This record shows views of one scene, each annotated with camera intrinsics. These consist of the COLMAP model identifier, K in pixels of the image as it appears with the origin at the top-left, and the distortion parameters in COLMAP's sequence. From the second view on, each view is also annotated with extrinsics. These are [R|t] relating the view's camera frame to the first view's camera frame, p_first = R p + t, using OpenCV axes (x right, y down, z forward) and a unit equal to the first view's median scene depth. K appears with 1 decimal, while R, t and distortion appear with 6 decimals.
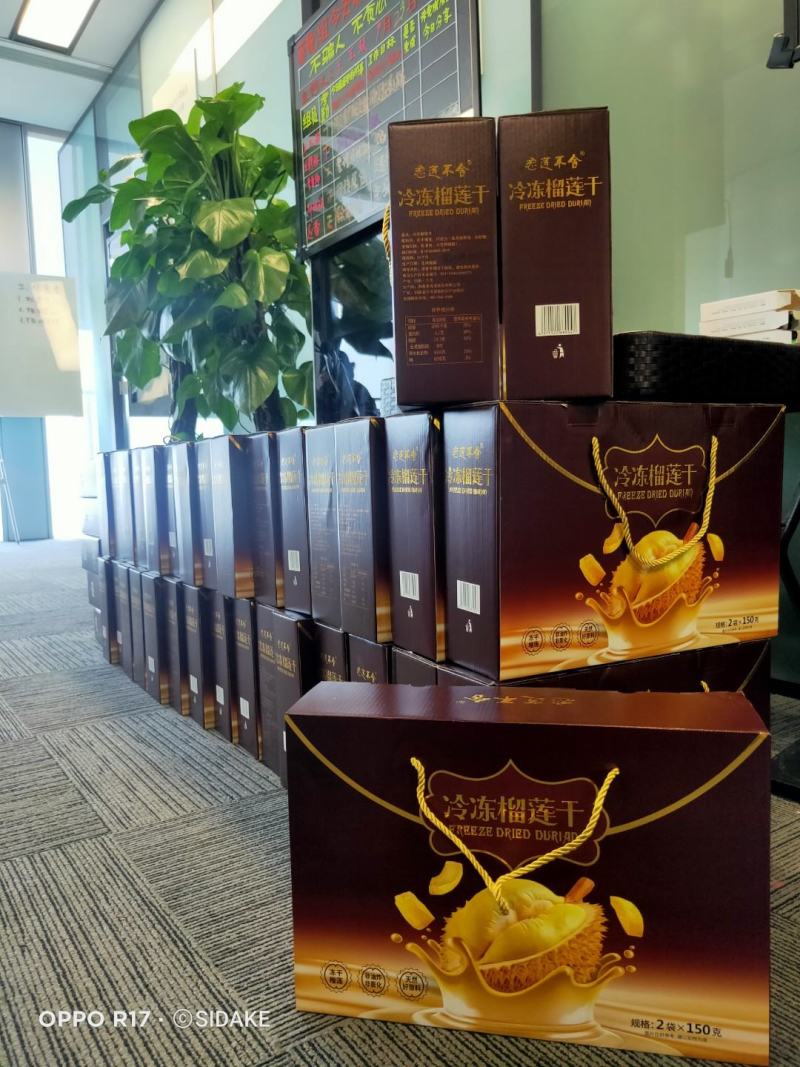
lens RADIAL K [[810.4, 0, 381.3], [0, 810.4, 530.6], [0, 0, 1]] dist [0.028607, 0.000488]
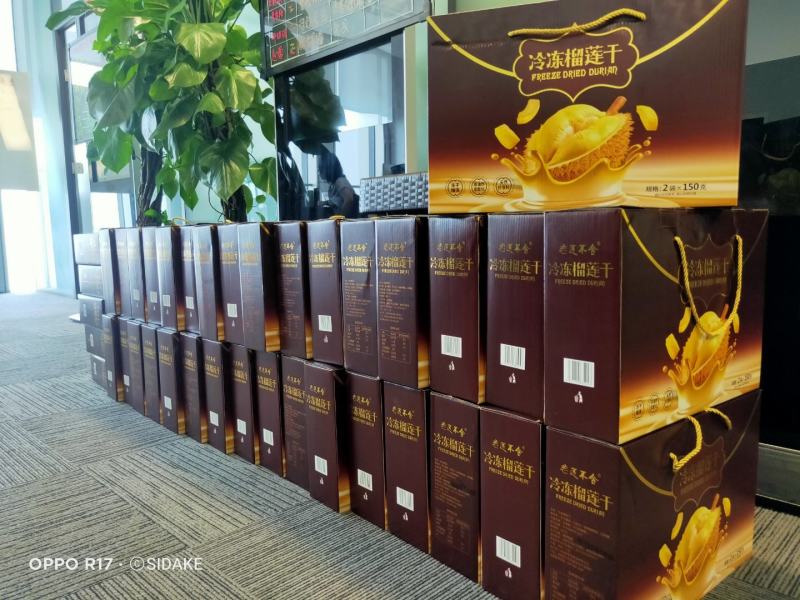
lens RADIAL K [[607.6, 0, 399.1], [0, 607.6, 300.7], [0, 0, 1]] dist [0.028607, 0.000488]
pose [[0.980614, -0.008126, 0.195780, -0.140834], [0.002454, 0.999571, 0.029198, -0.020380], [-0.195933, -0.028151, 0.980213, 0.028979]]
